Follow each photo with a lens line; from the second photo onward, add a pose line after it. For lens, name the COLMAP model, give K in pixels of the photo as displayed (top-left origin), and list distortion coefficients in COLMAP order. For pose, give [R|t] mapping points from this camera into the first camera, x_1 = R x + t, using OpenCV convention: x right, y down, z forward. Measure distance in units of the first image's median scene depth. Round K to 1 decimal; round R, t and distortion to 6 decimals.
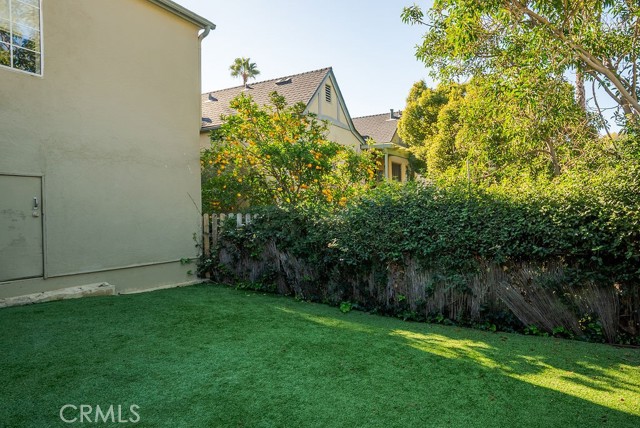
lens RADIAL K [[445.2, 0, 350.5], [0, 445.2, 197.0], [0, 0, 1]] dist [-0.000063, 0.004230]
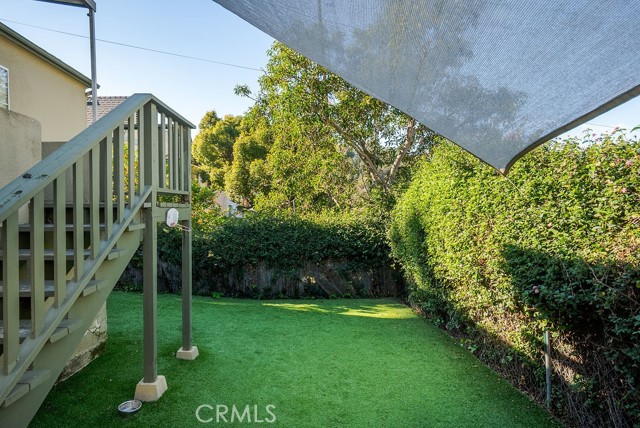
lens RADIAL K [[361.2, 0, 320.7], [0, 361.2, 213.0], [0, 0, 1]] dist [-0.011713, 0.002759]
pose [[0.900573, 0.004554, 0.434681, -0.273273], [-0.009338, 0.999917, 0.008870, -0.057689], [-0.434605, -0.012047, 0.900541, -0.308324]]
